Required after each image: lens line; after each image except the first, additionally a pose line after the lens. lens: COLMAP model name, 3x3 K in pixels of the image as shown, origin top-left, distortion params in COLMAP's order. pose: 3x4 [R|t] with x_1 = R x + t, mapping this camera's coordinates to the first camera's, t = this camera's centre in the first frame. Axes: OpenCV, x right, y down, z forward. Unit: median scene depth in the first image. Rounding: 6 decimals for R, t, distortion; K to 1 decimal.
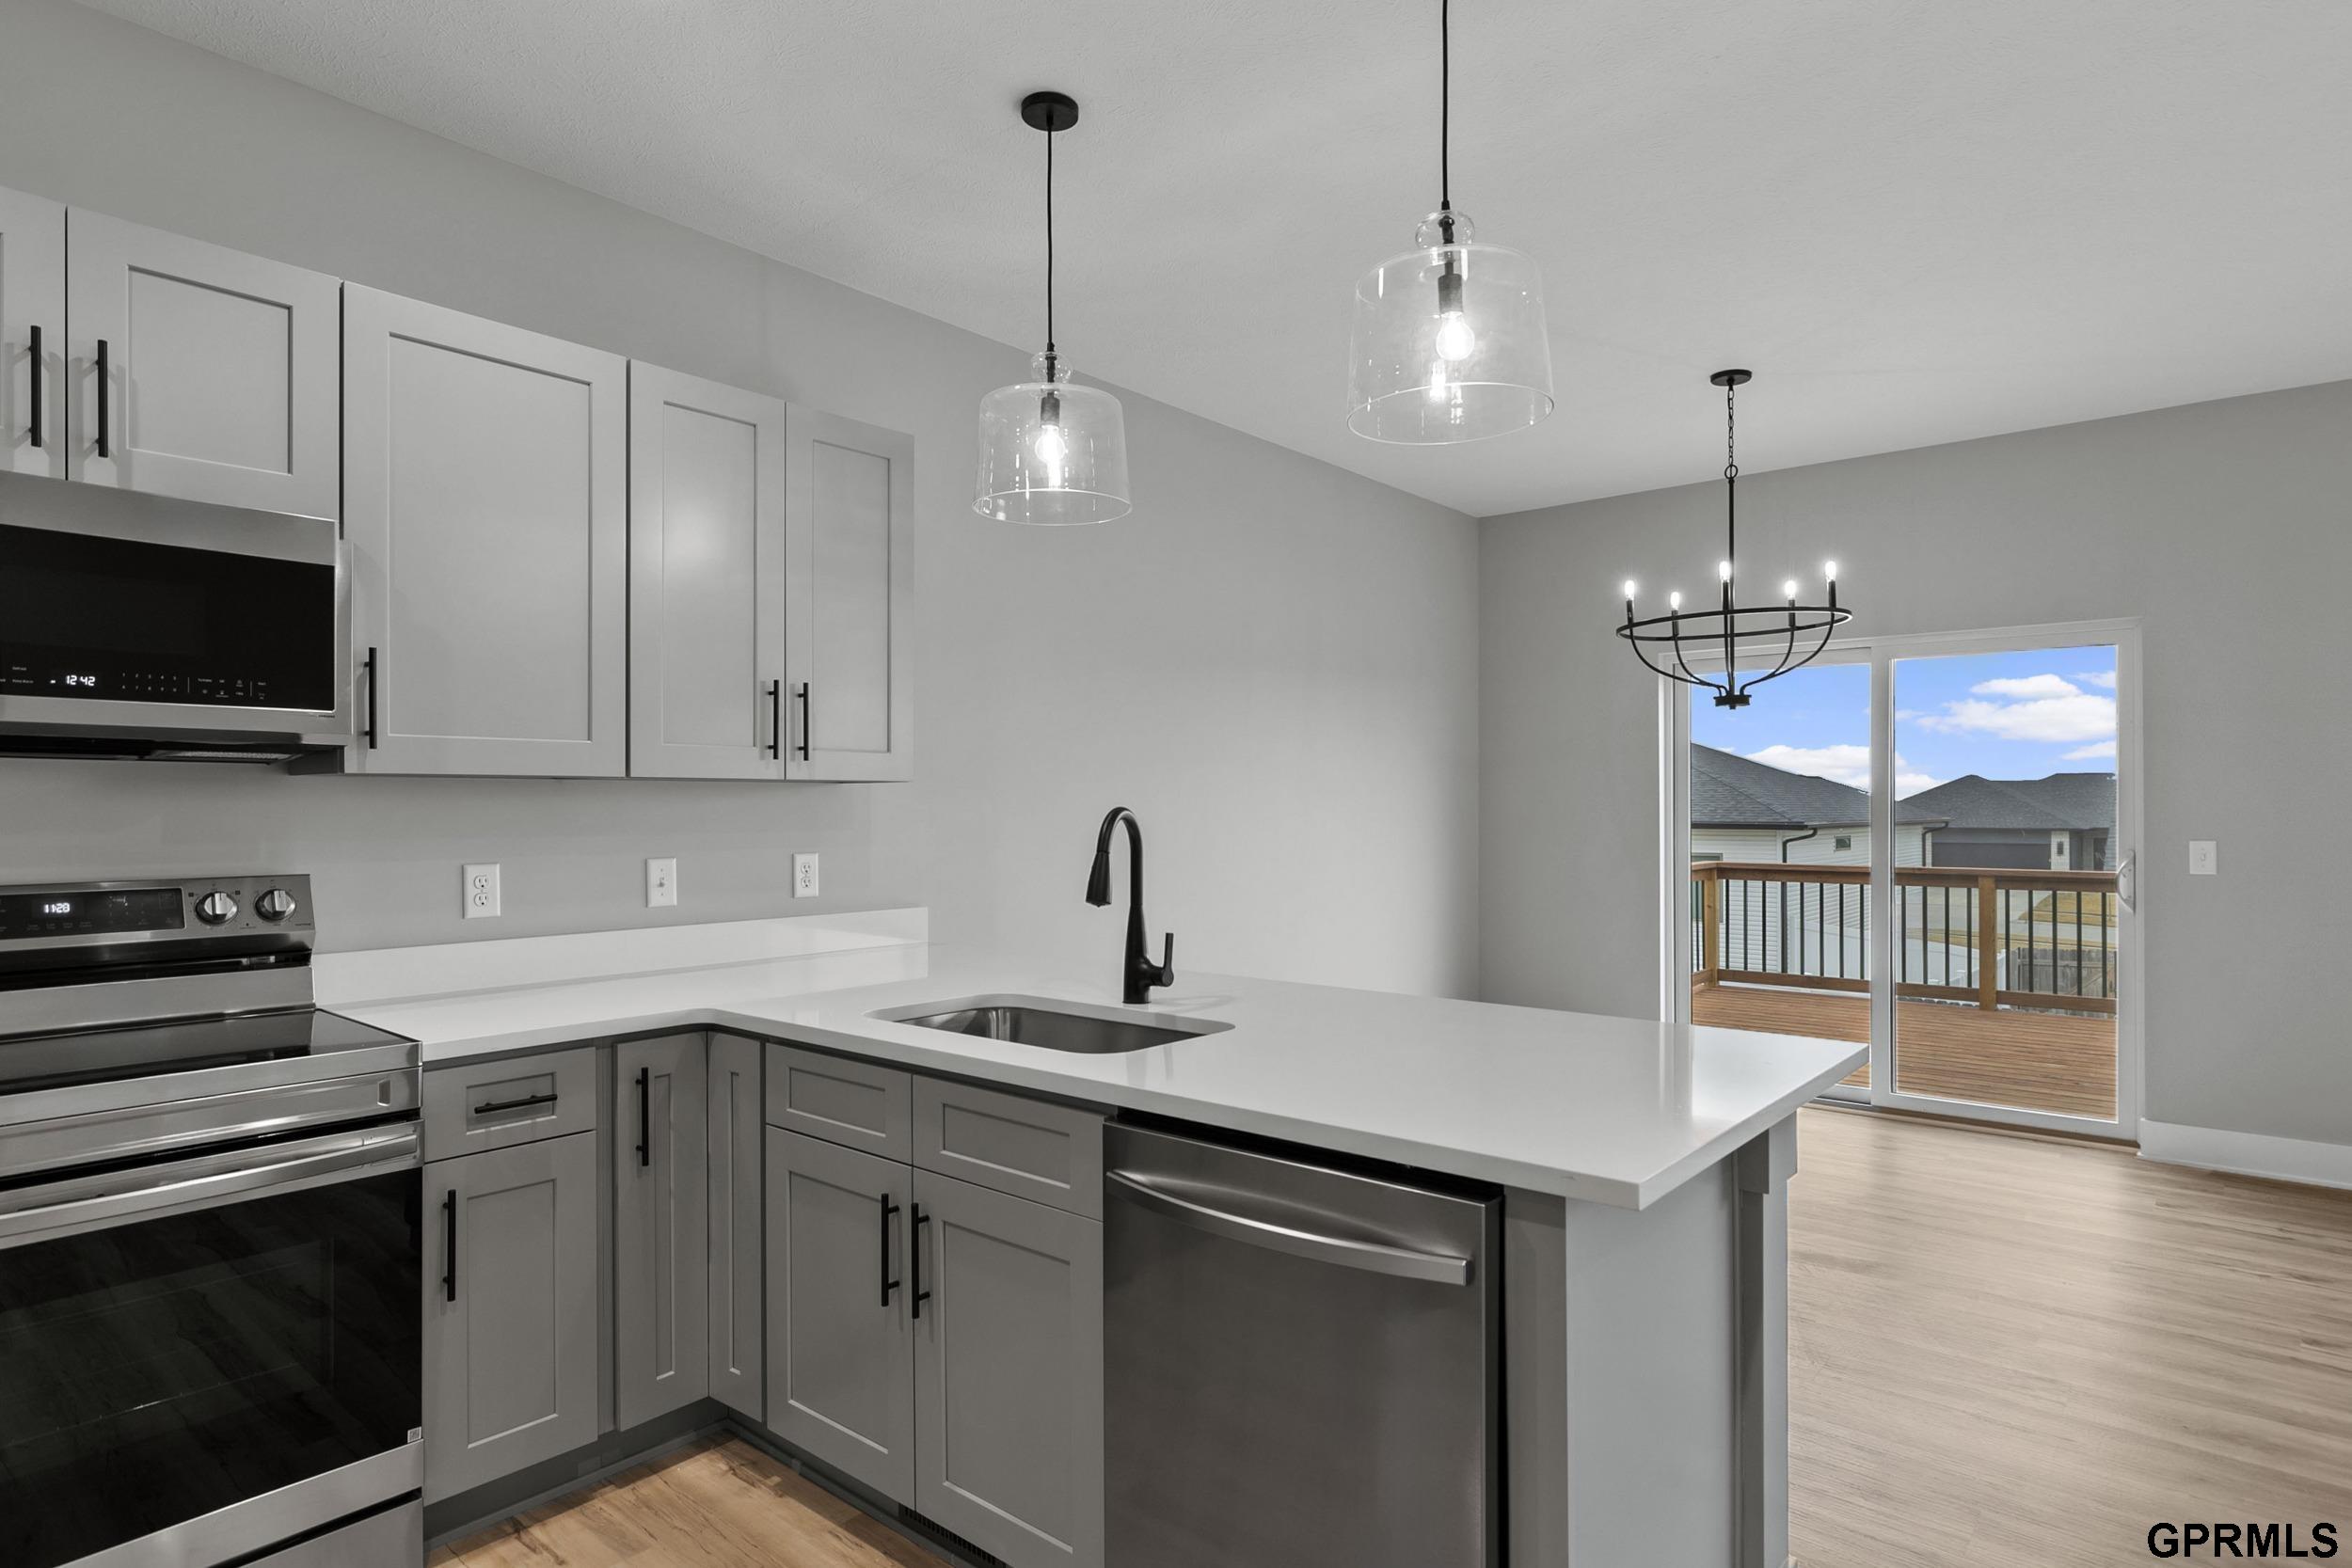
lens RADIAL K [[1282.5, 0, 1176.0], [0, 1282.5, 784.0], [0, 0, 1]] dist [0.000753, 0.000075]
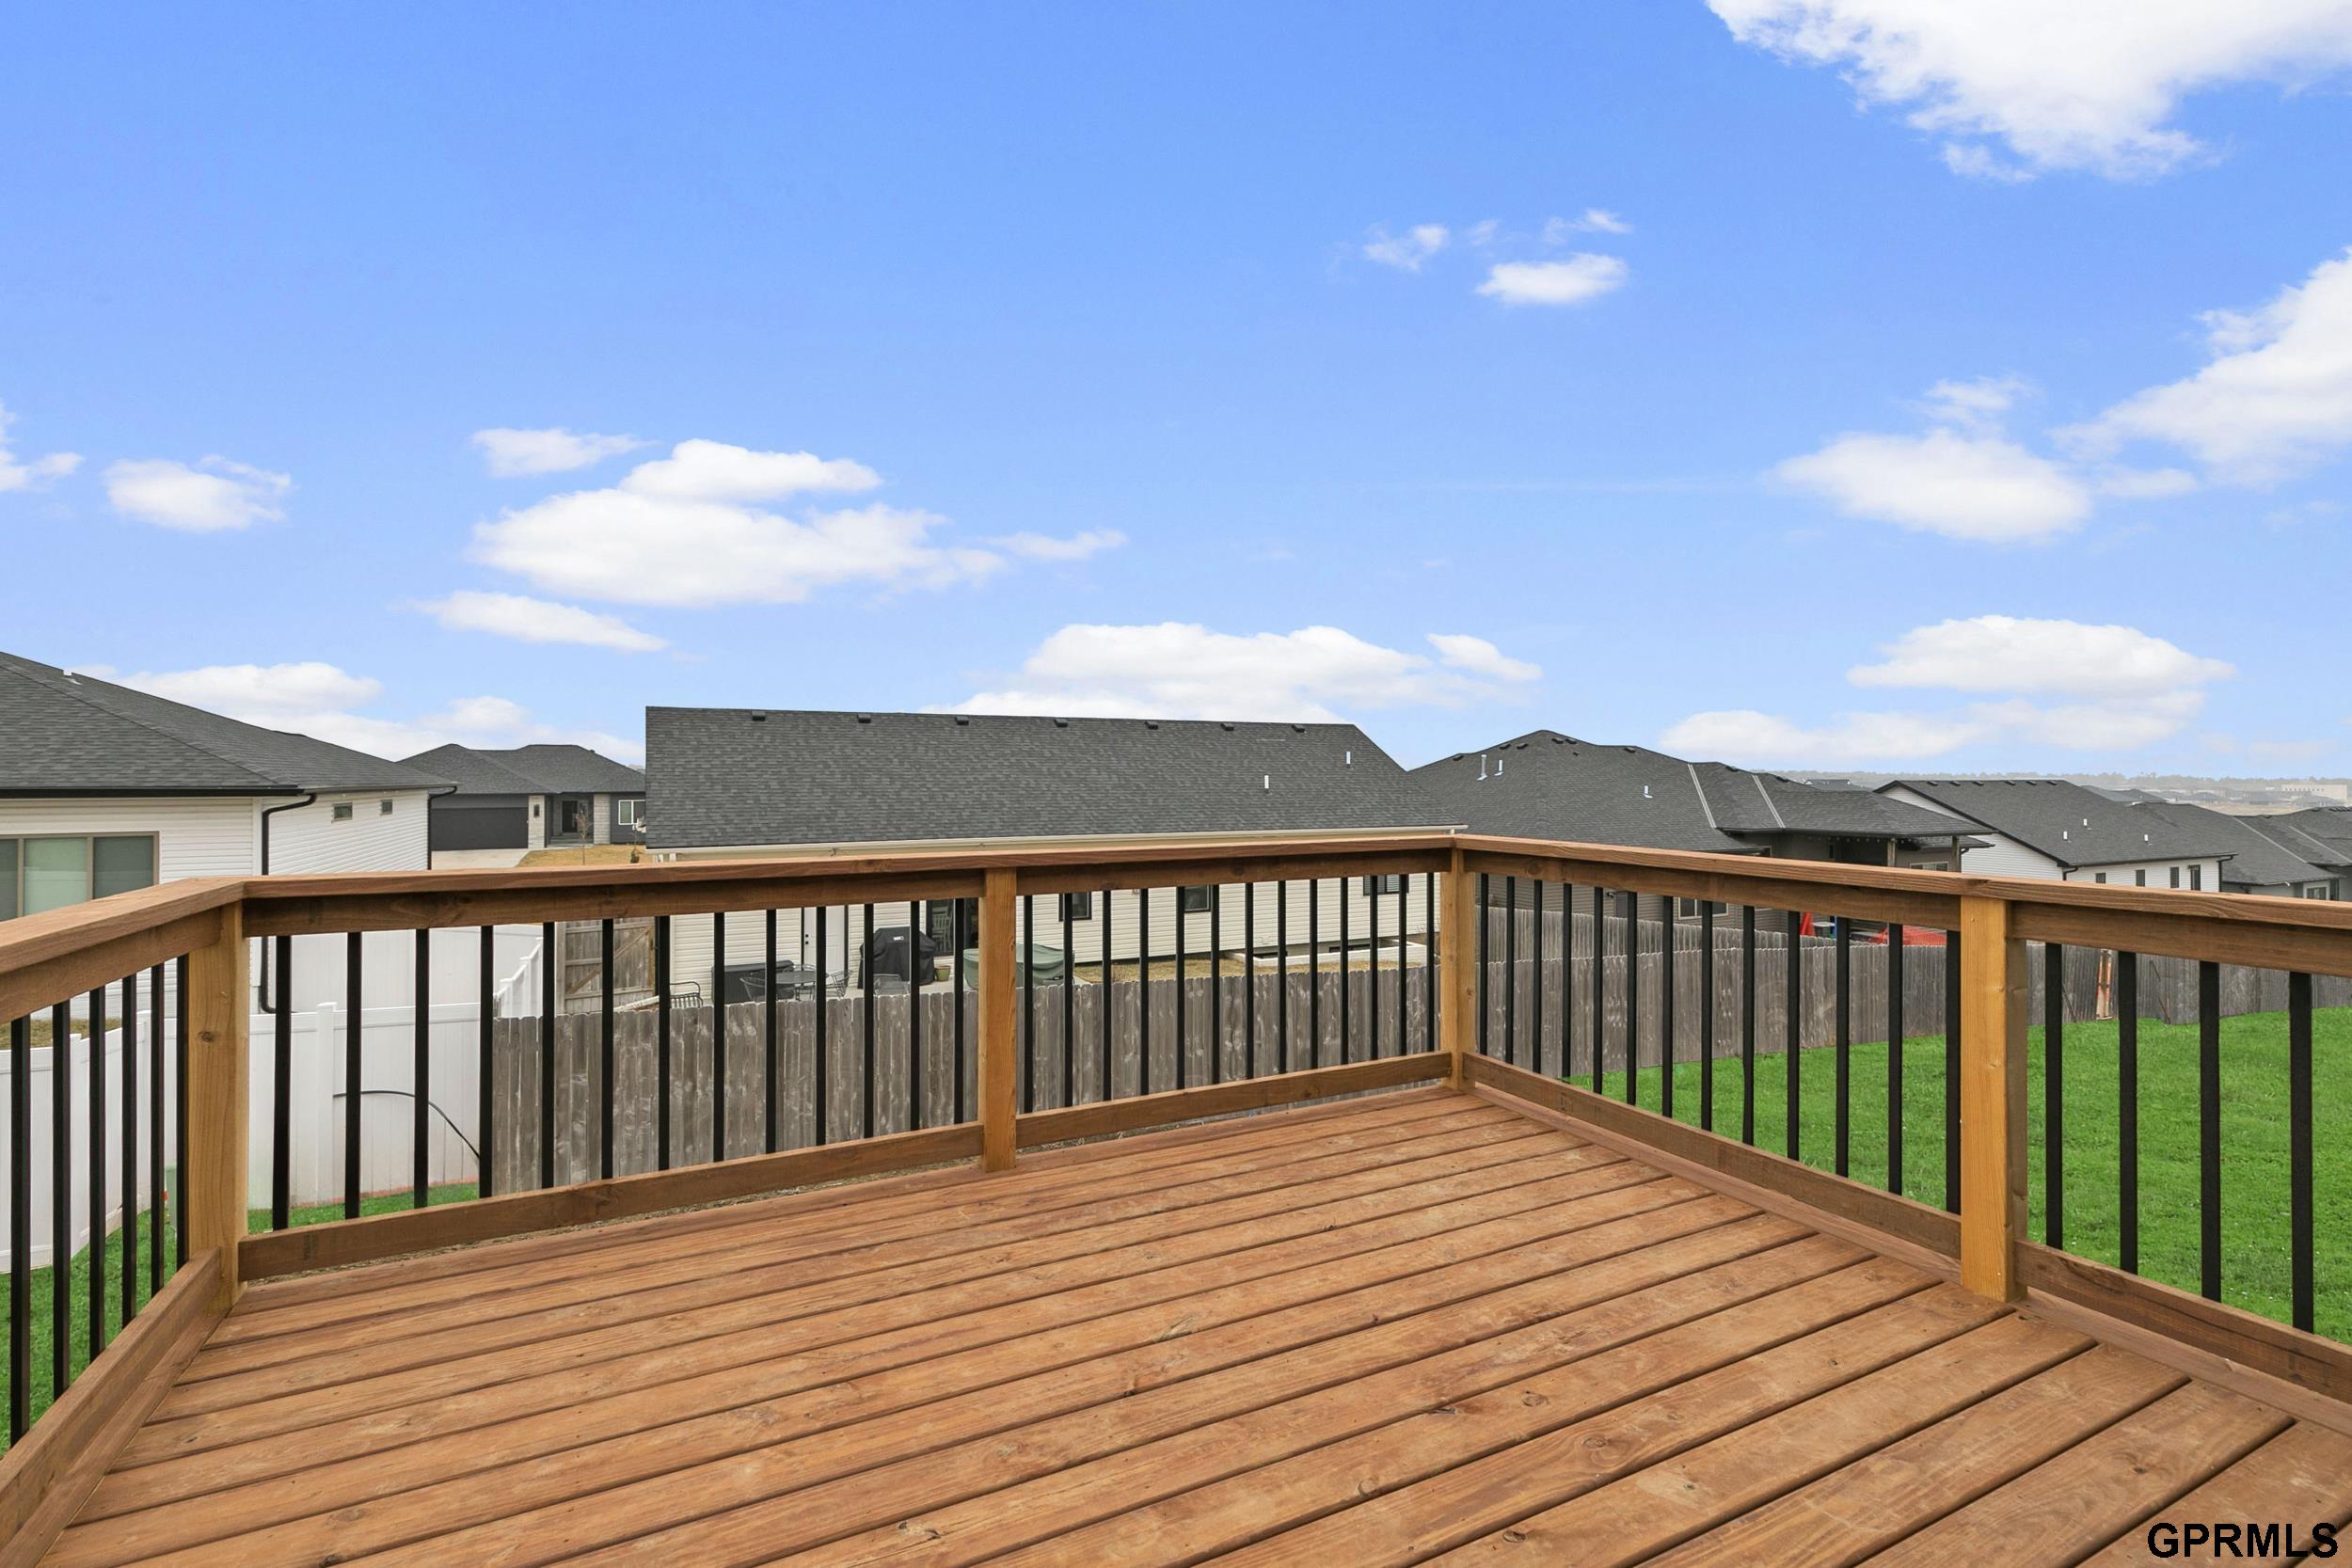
lens RADIAL K [[1071.4, 0, 1176.0], [0, 1071.4, 784.0], [0, 0, 1]] dist [0.000420, 0.000071]
pose [[0.389490, -0.007970, 0.920996, 0.106741], [-0.013719, 0.999801, 0.014454, 0.012285], [-0.920928, -0.018264, 0.389304, 0.269793]]
